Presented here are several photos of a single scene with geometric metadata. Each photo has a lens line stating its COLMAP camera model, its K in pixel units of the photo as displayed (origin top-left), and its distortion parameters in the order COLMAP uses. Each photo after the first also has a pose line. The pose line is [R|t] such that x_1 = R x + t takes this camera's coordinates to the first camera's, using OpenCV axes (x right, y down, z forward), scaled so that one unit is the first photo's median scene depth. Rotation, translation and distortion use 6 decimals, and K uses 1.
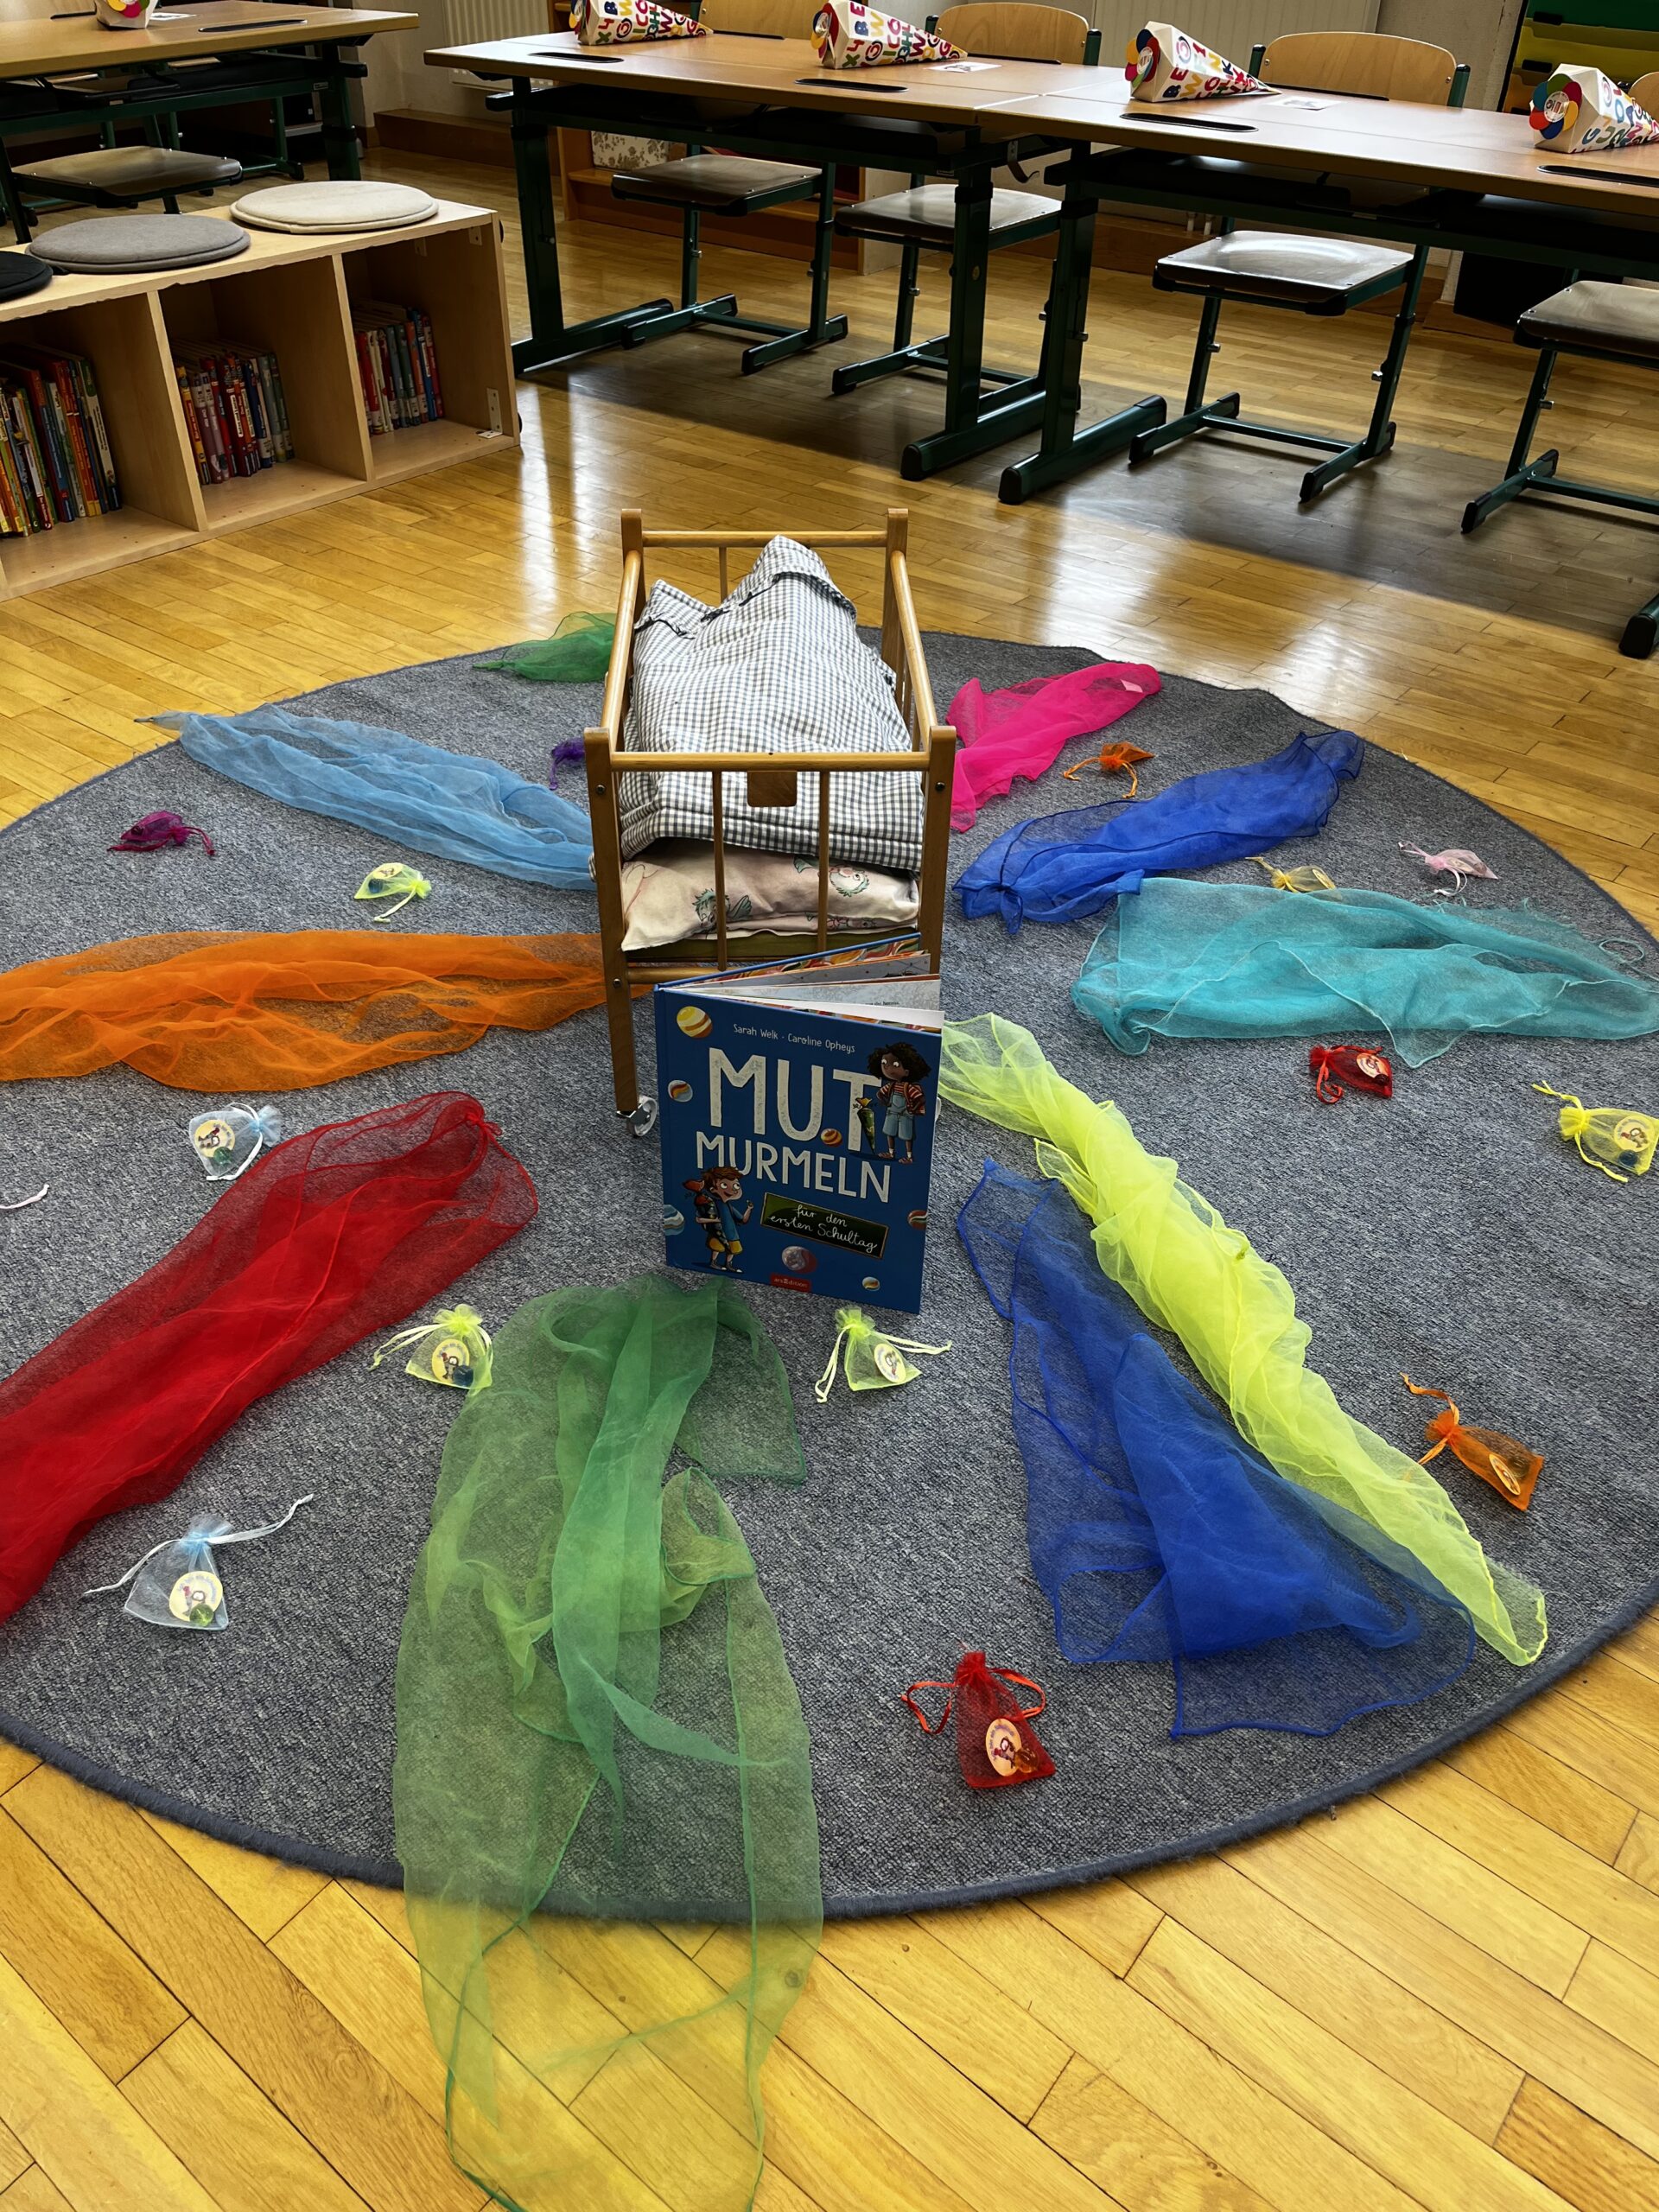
lens RADIAL K [[1685.0, 0, 813.1], [0, 1685.0, 1113.9], [0, 0, 1]] dist [0.032645, -0.035821]
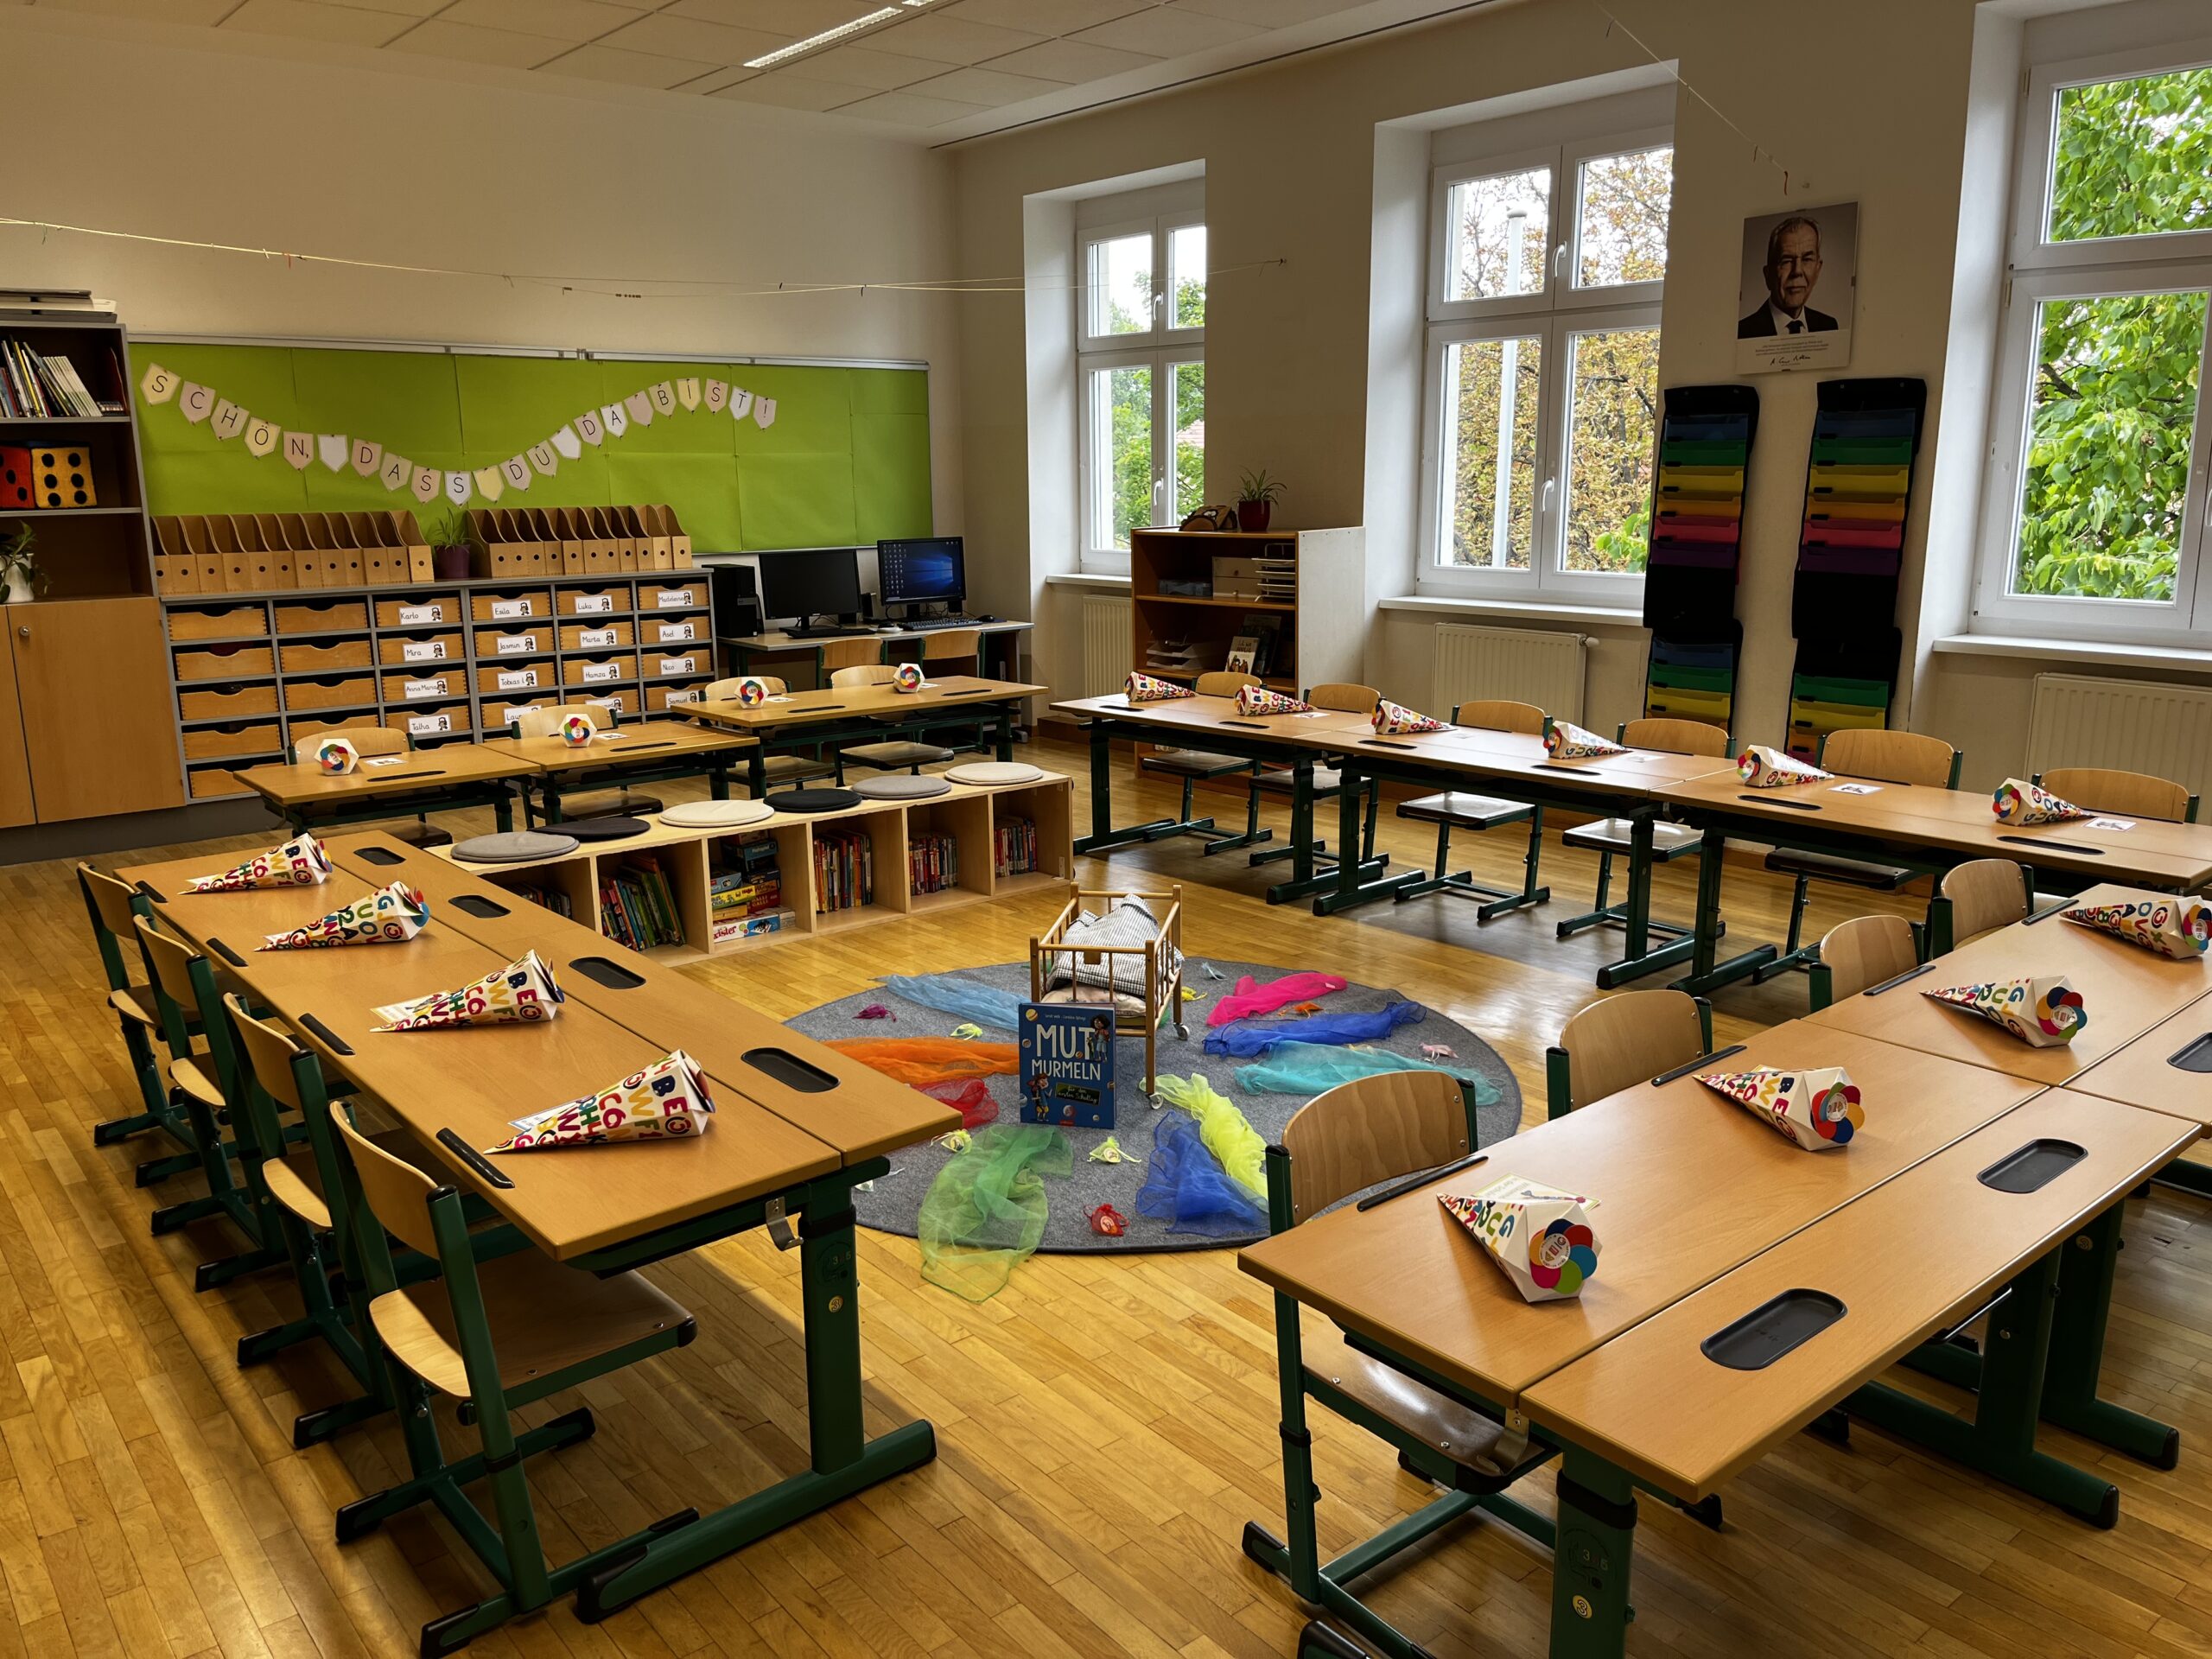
lens RADIAL K [[1685.0, 0, 1110.5], [0, 1685.0, 832.6], [0, 0, 1]] dist [0.032645, -0.035821]
pose [[0.980232, 0.021146, -0.196719, 0.268523], [-0.104342, 0.900016, -0.423183, 0.391744], [0.168102, 0.435344, 0.884431, -0.775181]]
